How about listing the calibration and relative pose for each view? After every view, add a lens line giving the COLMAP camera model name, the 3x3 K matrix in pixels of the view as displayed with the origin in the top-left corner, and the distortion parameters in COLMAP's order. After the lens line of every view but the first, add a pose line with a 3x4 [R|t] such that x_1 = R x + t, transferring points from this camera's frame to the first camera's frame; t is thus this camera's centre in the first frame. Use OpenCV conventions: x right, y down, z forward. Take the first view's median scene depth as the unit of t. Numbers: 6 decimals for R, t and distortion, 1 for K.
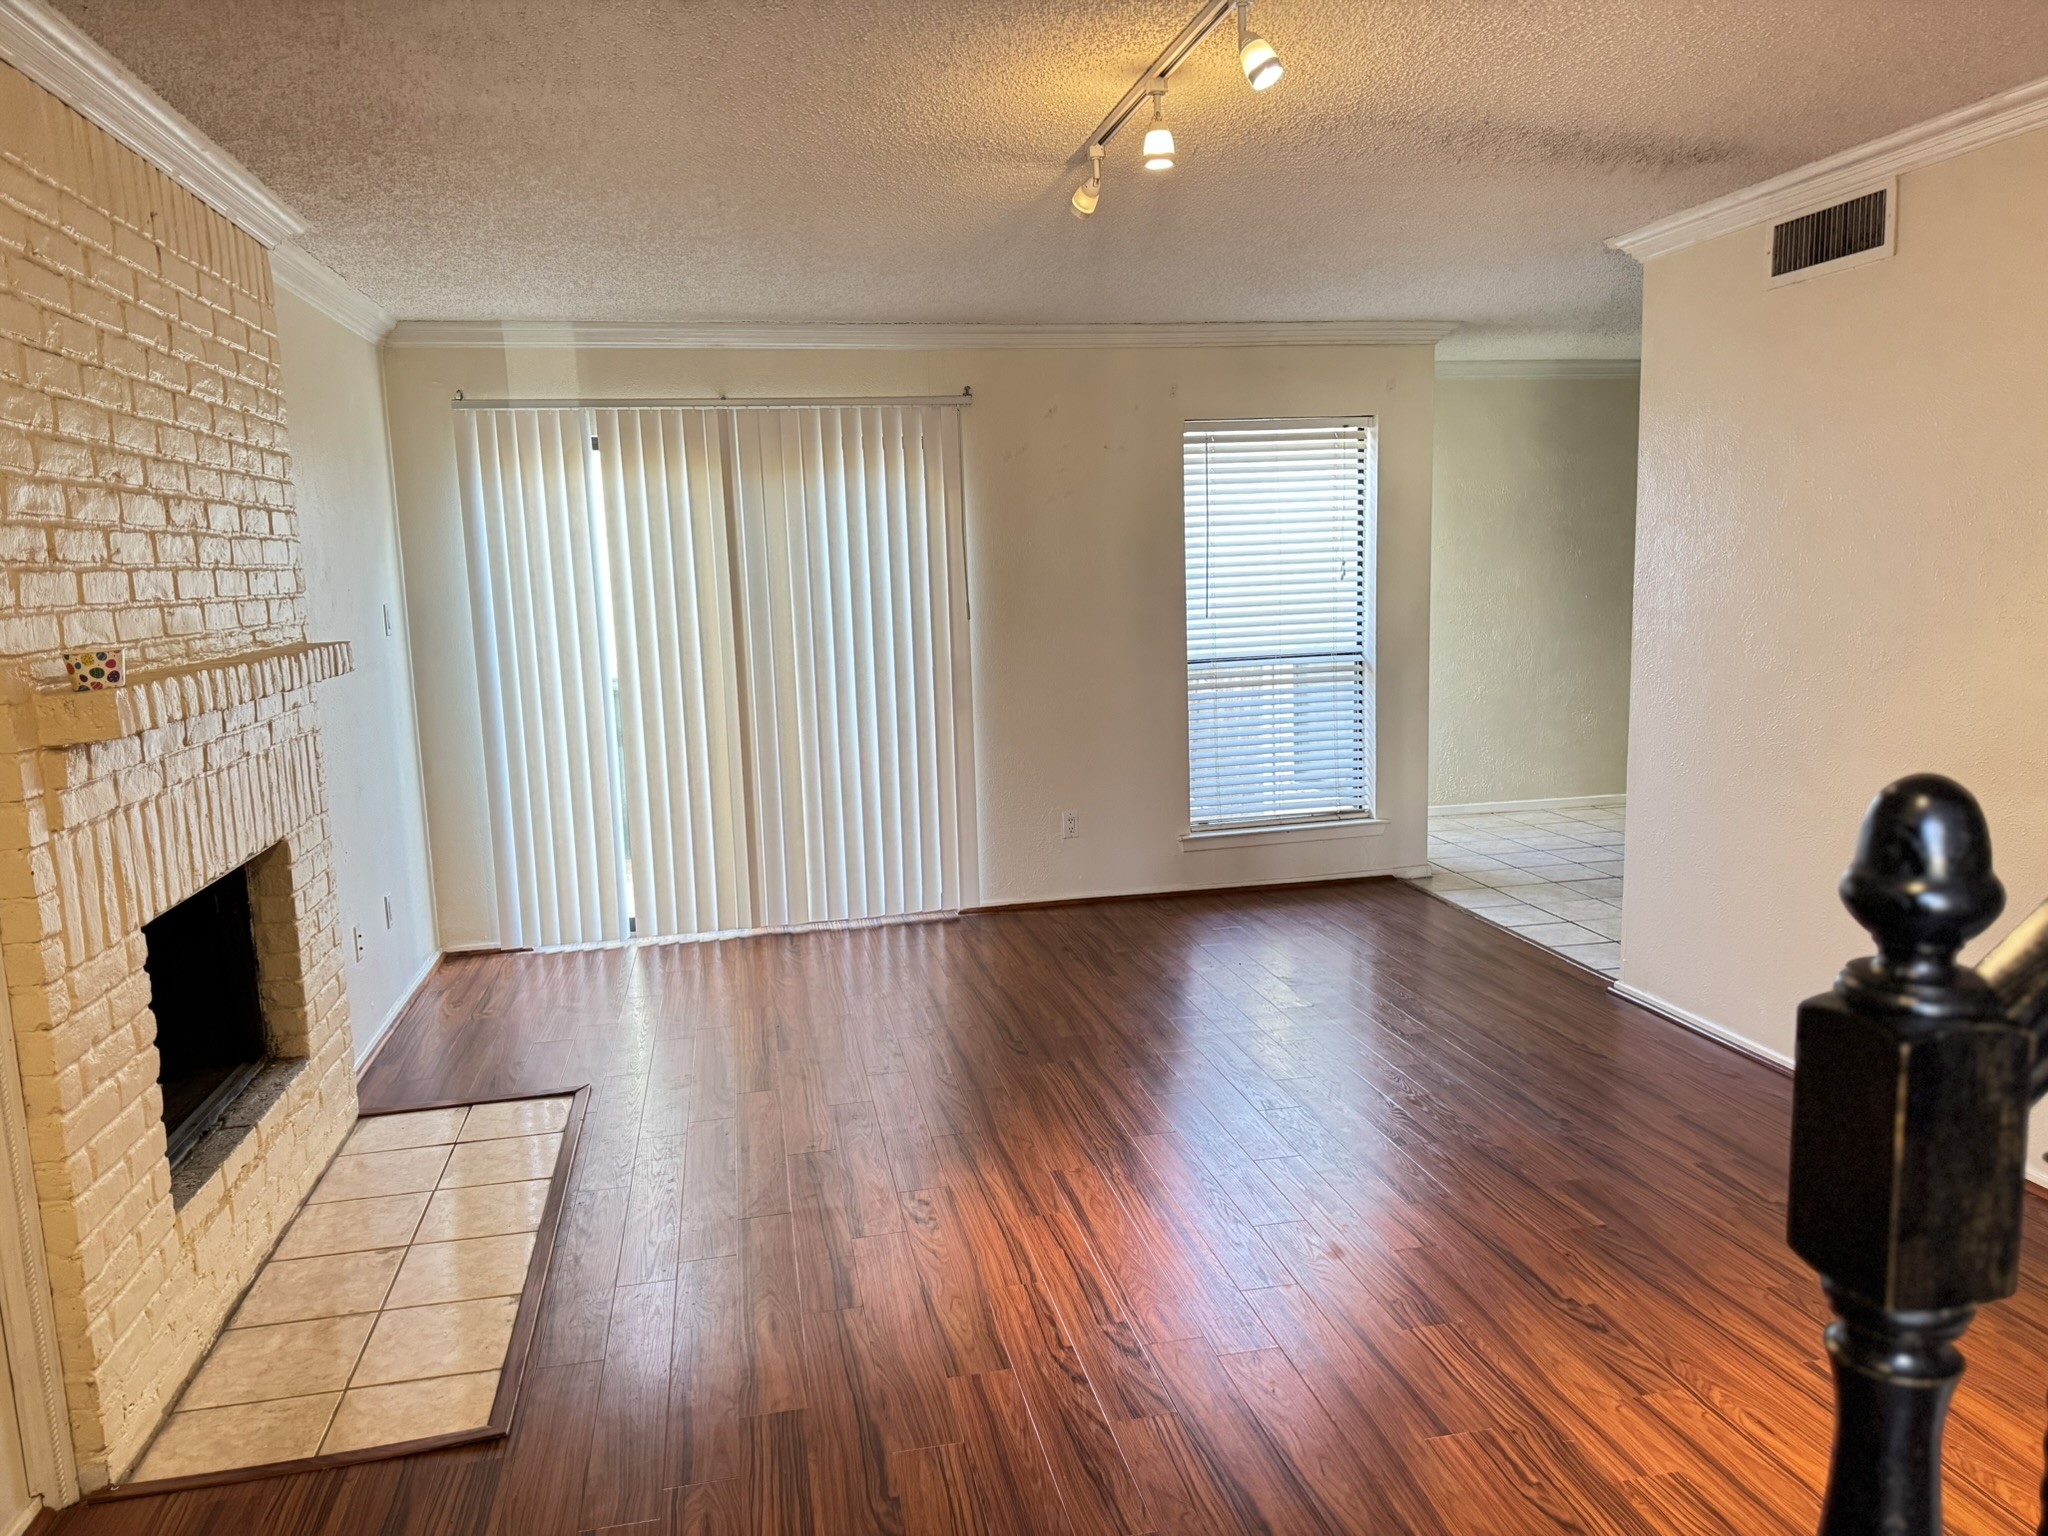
lens RADIAL K [[1450.0, 0, 1038.2], [0, 1450.0, 763.1], [0, 0, 1]] dist [0.049075, -0.070754]
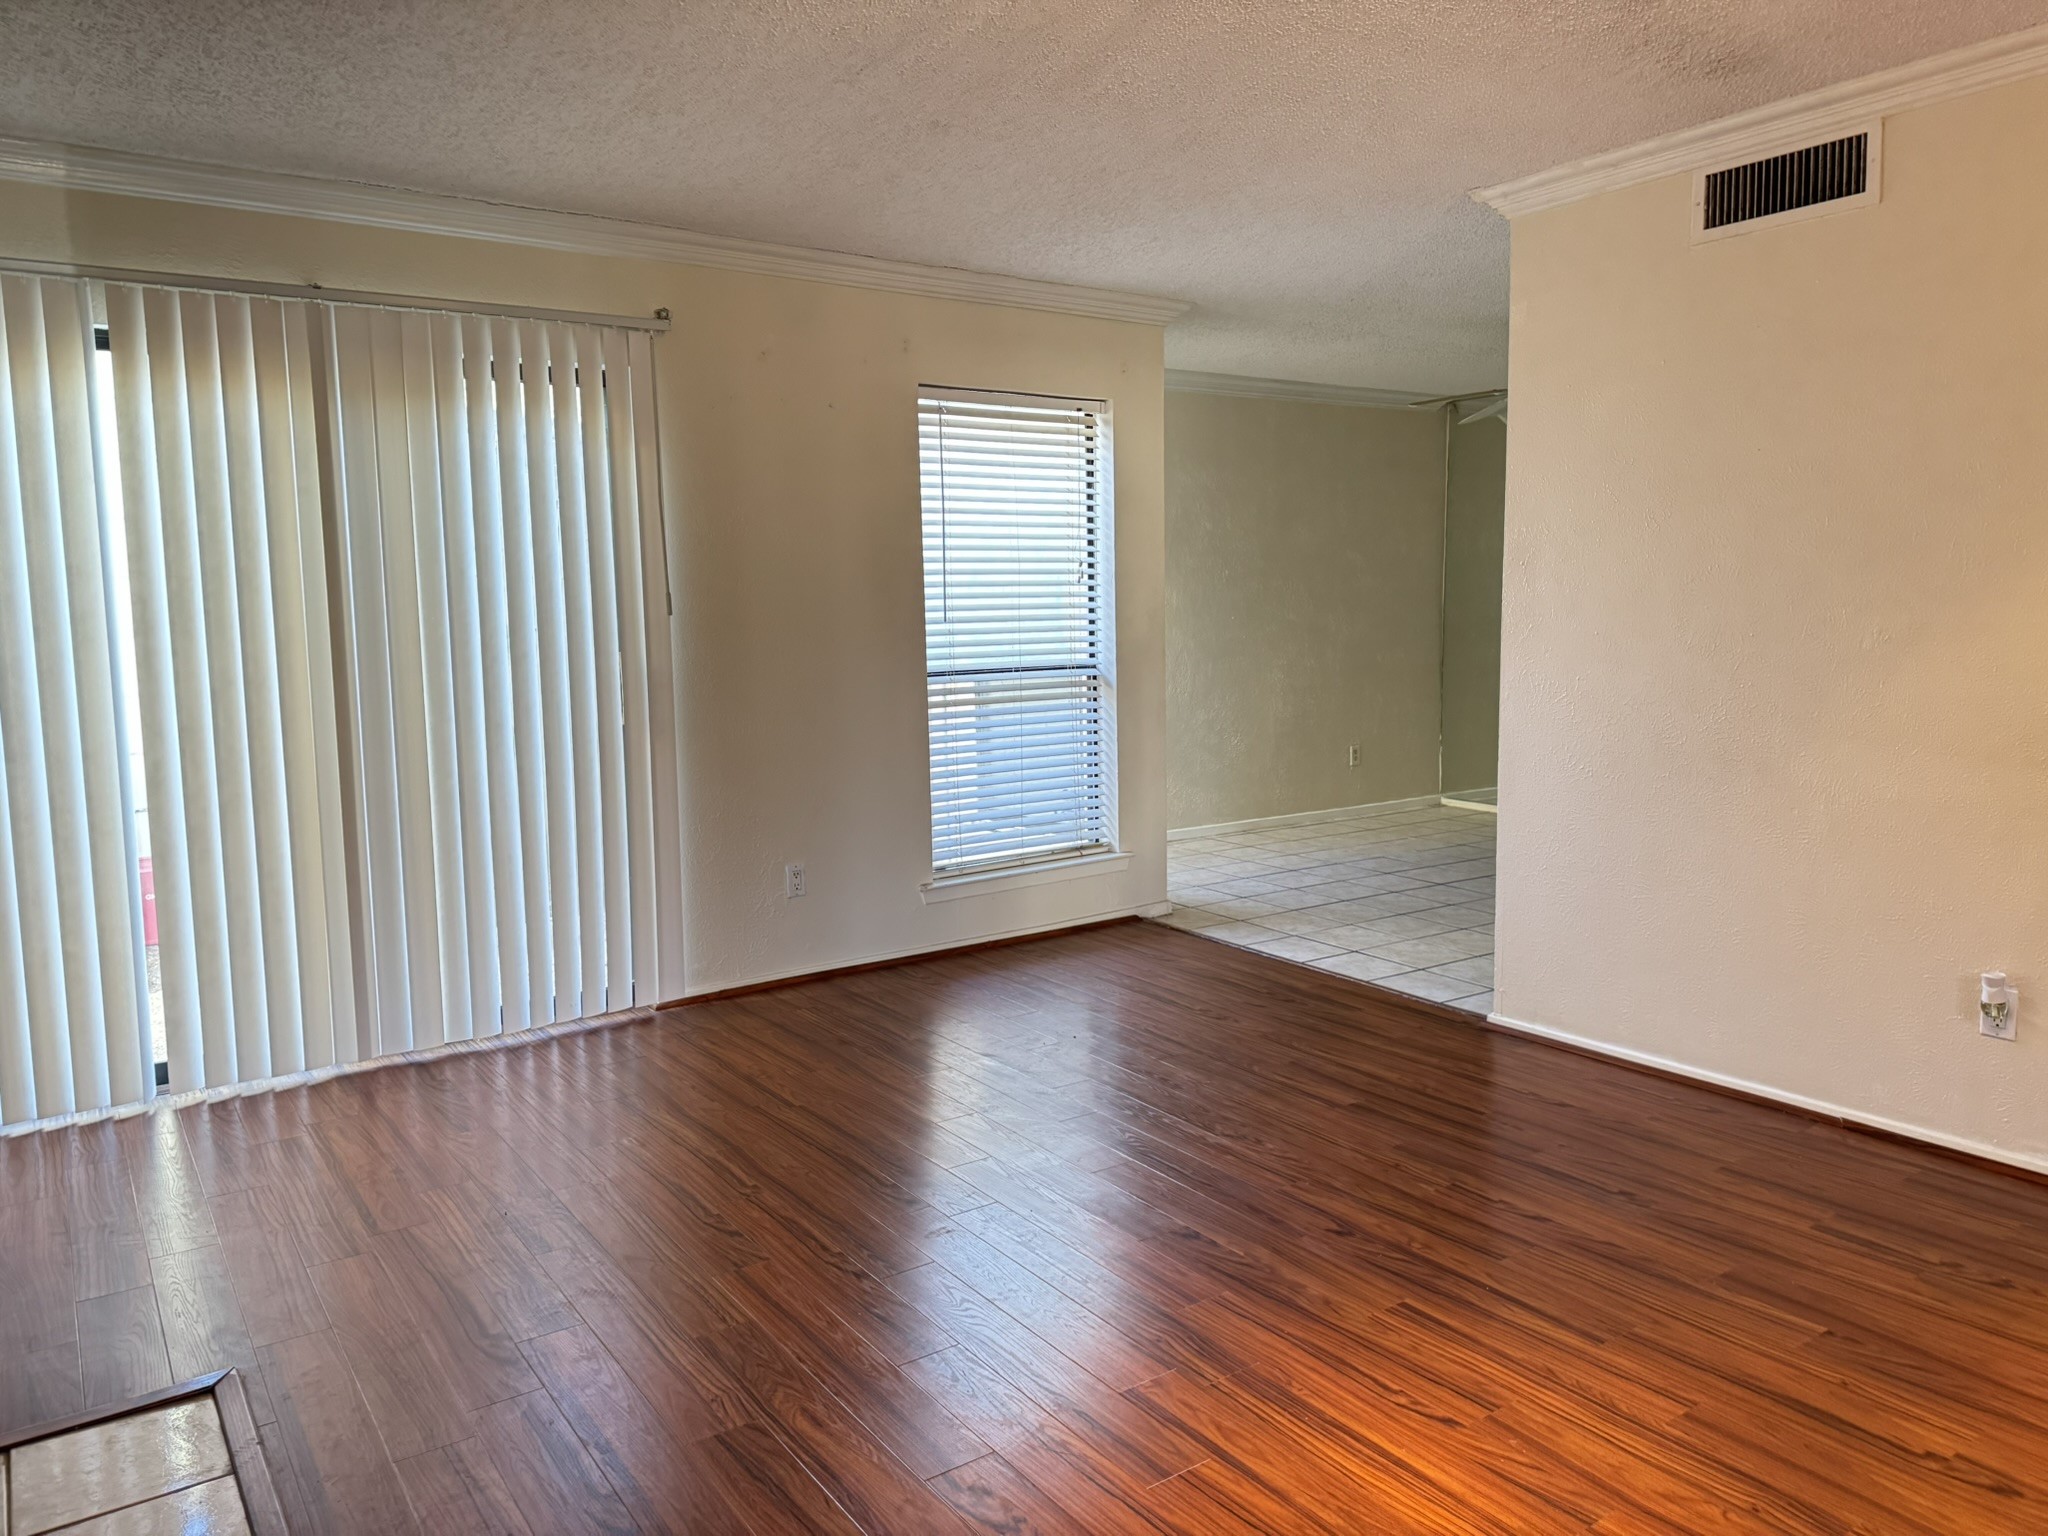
lens RADIAL K [[1450.0, 0, 1092.0], [0, 1450.0, 732.0], [0, 0, 1]] dist [0.049075, -0.070754]
pose [[0.915726, -0.022223, 0.401188, -0.150841], [0.044590, 0.997922, -0.046503, 0.005932], [-0.399321, 0.060473, 0.914814, 0.218237]]
